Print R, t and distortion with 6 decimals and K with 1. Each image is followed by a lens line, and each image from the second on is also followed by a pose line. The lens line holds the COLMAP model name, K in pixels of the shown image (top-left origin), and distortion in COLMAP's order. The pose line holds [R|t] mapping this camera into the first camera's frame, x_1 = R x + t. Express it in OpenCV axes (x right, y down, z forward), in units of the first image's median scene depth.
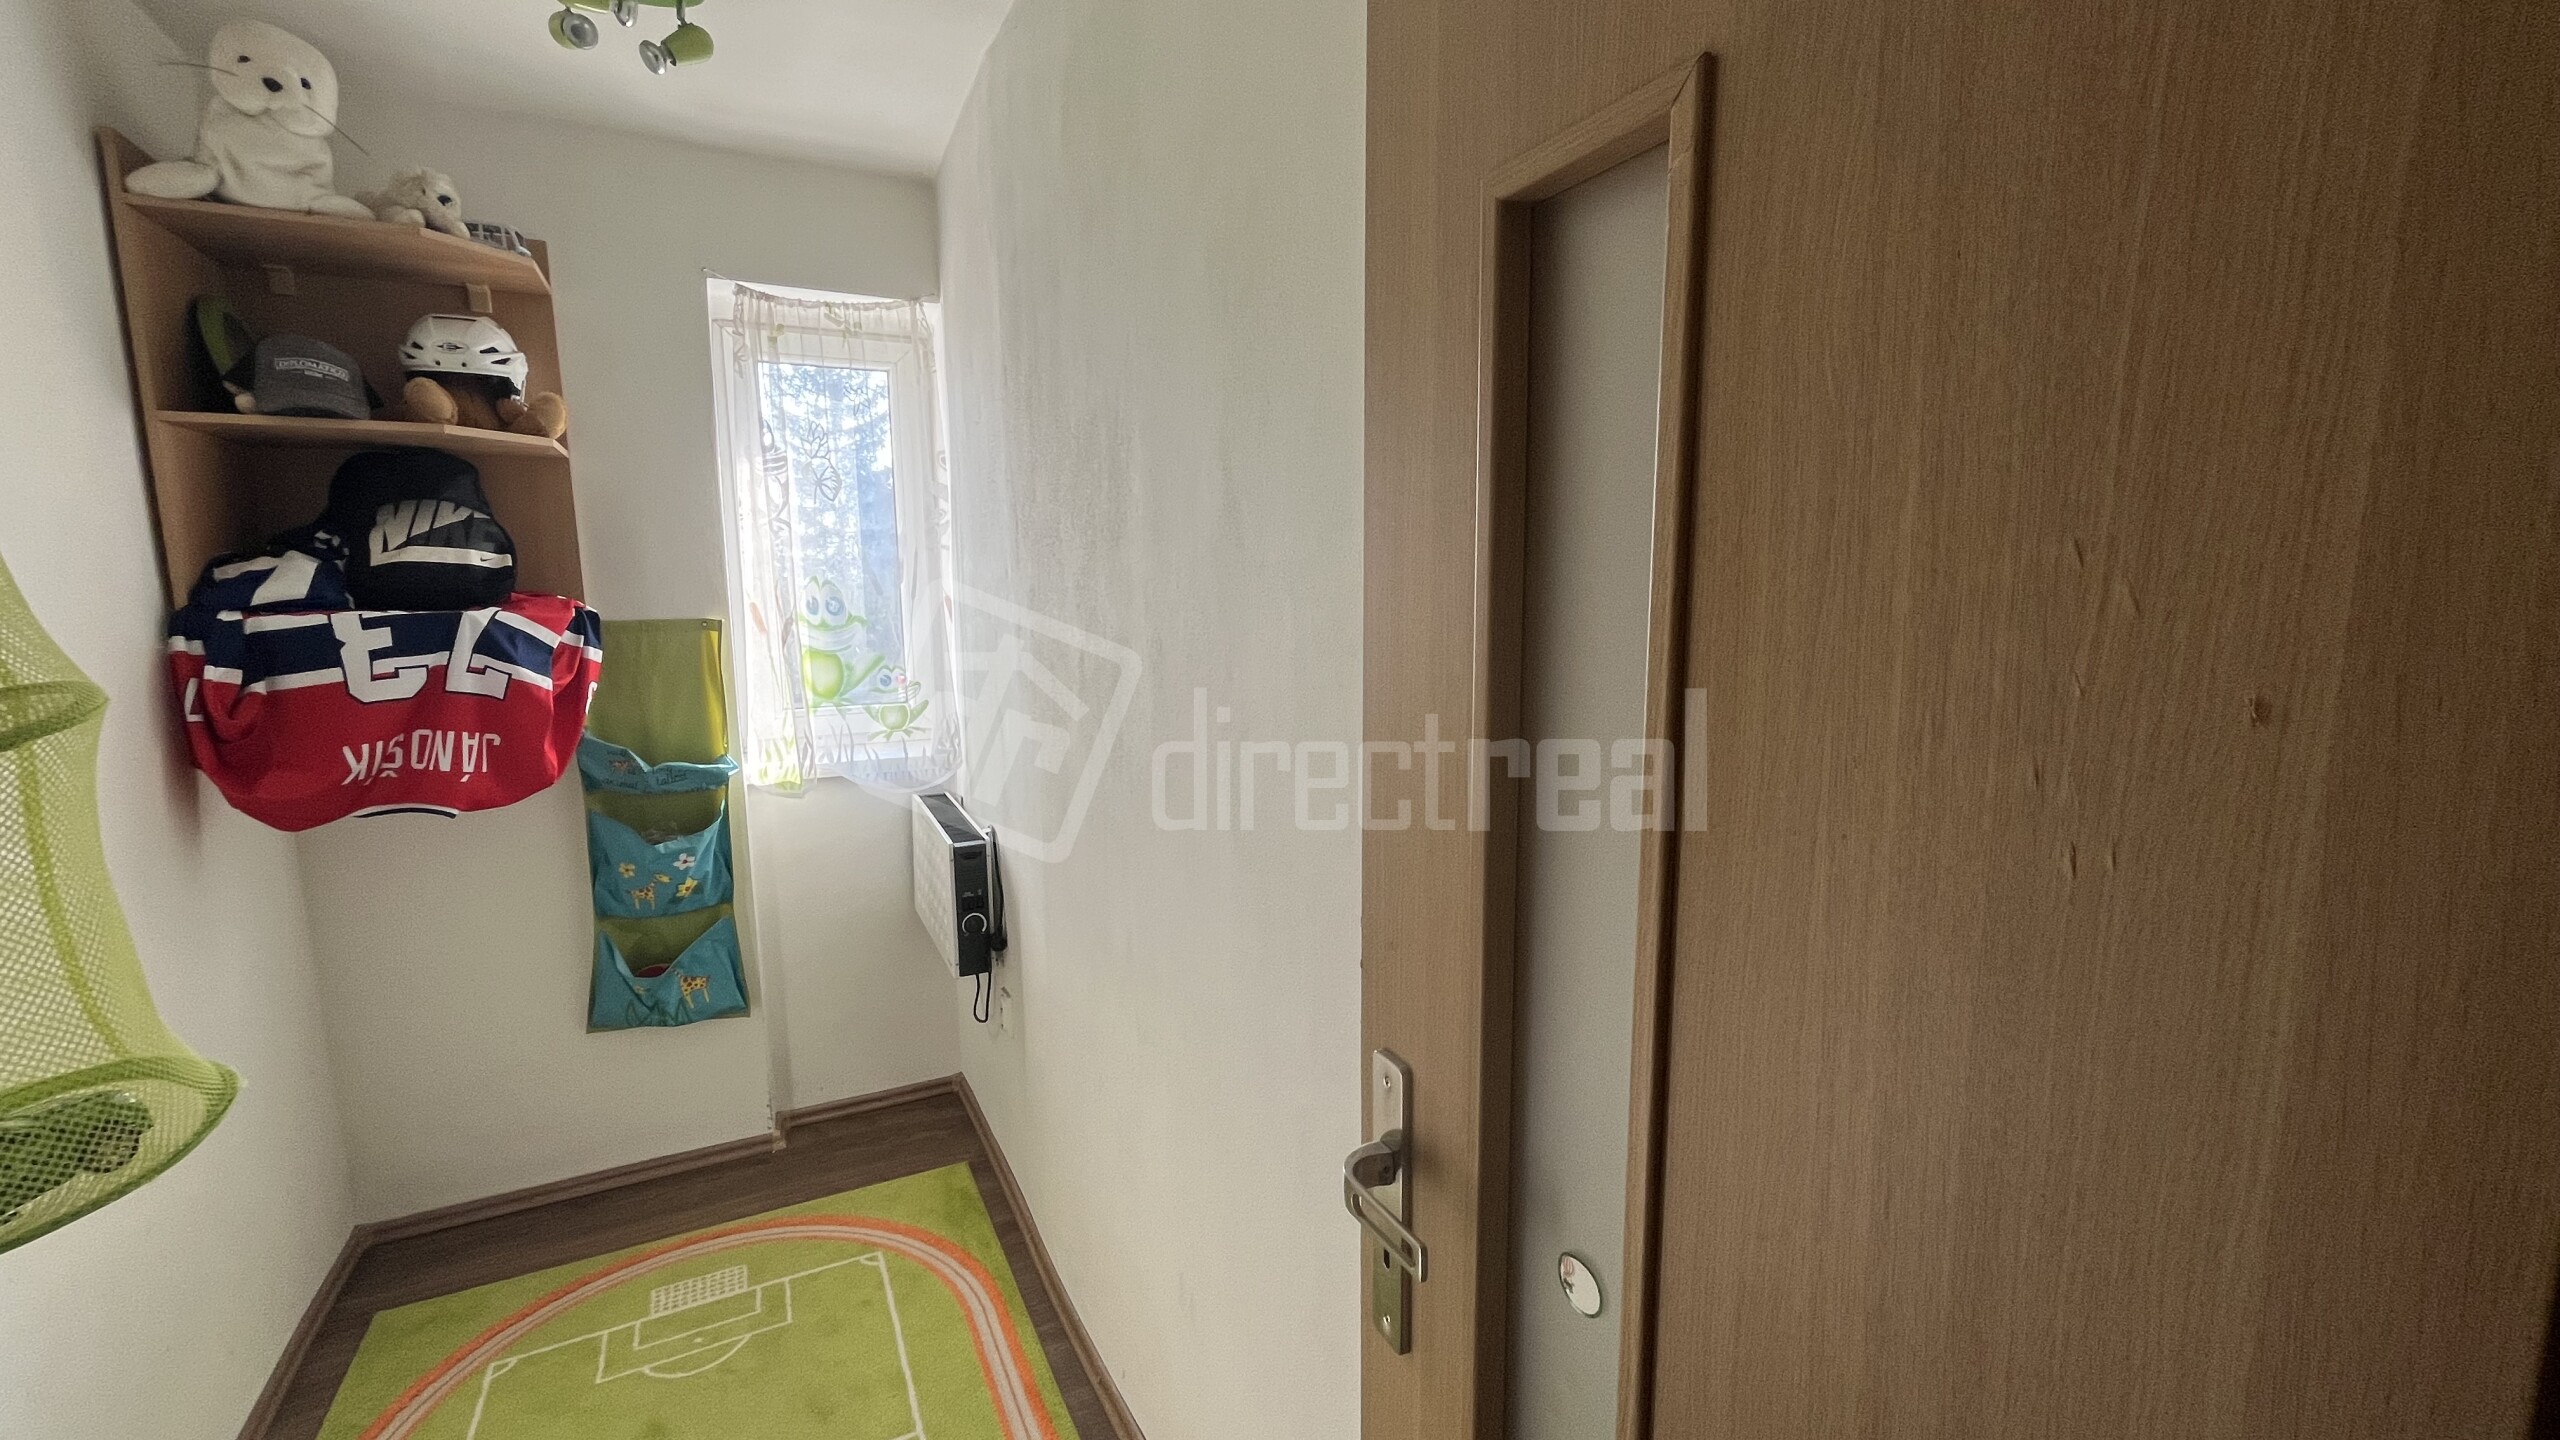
lens RADIAL K [[1027.6, 0, 1277.6], [0, 1027.6, 738.4], [0, 0, 1]] dist [-0.003079, -0.000458]
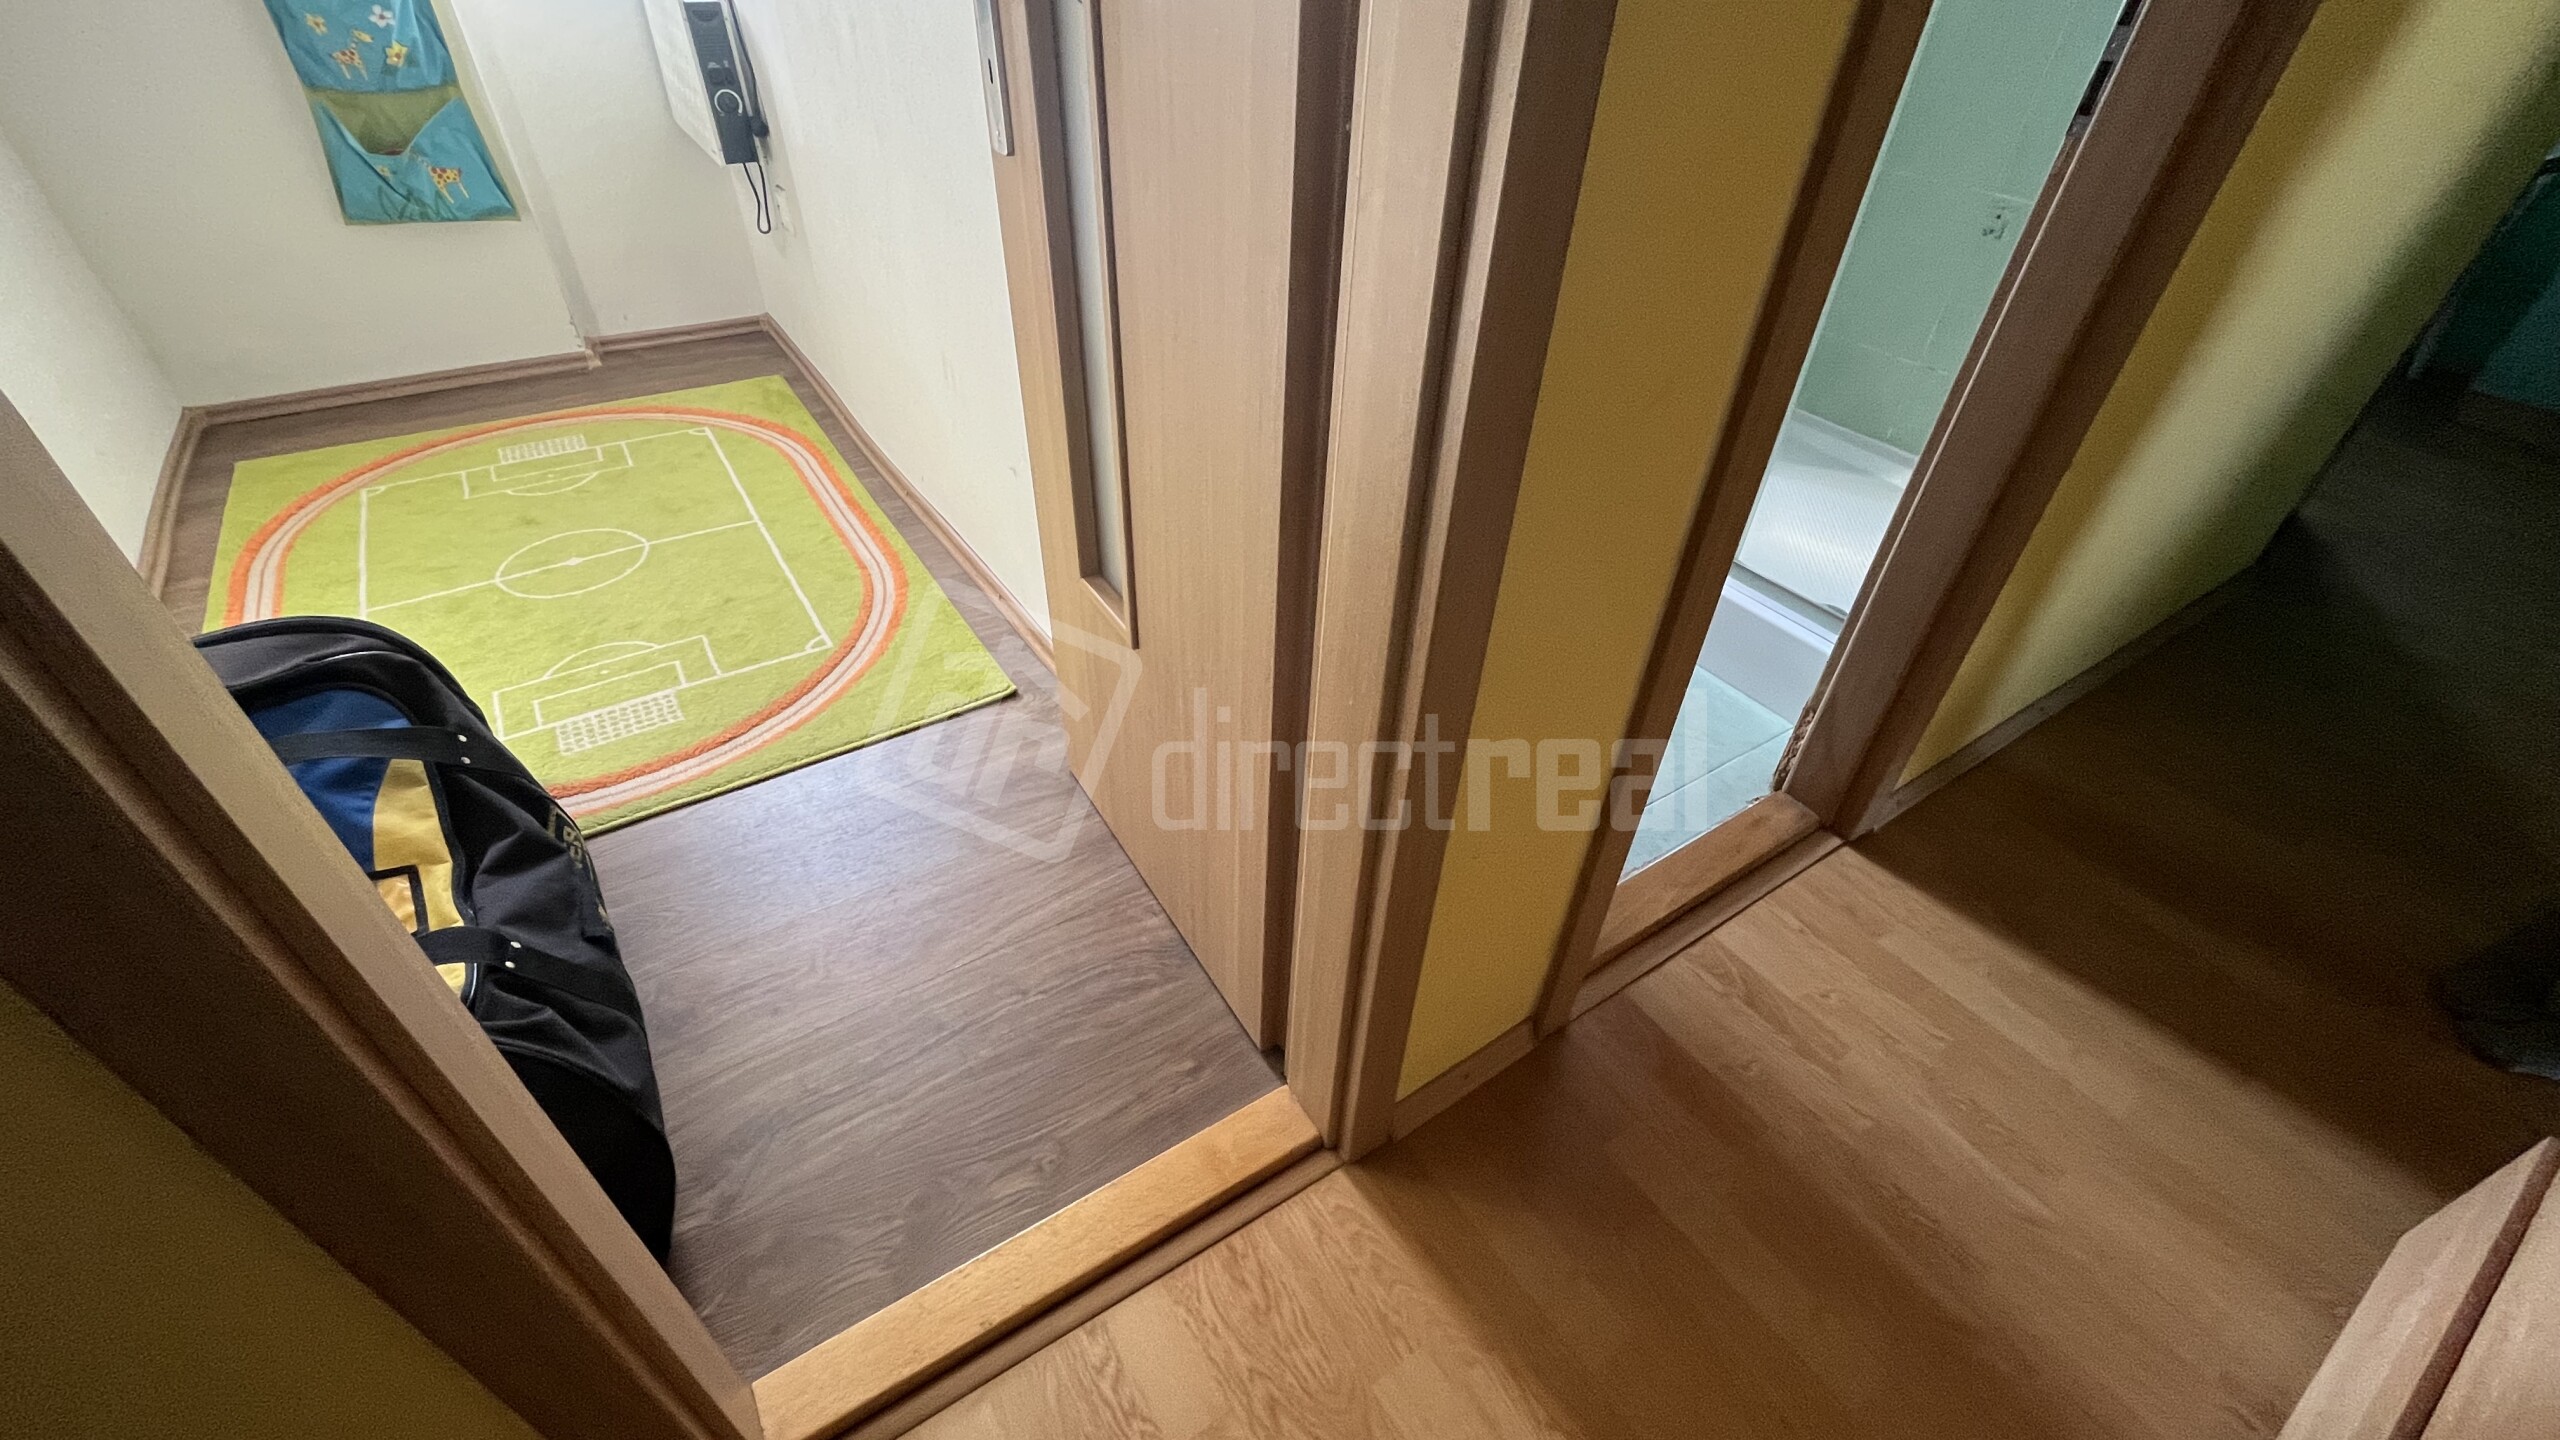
lens RADIAL K [[1027.6, 0, 1281.4], [0, 1027.6, 708.1], [0, 0, 1]] dist [-0.003079, -0.000458]
pose [[0.993406, -0.032493, 0.109949, 0.100317], [-0.027208, 0.864790, 0.501396, 0.171627], [-0.111375, -0.501081, 0.858203, -0.182832]]
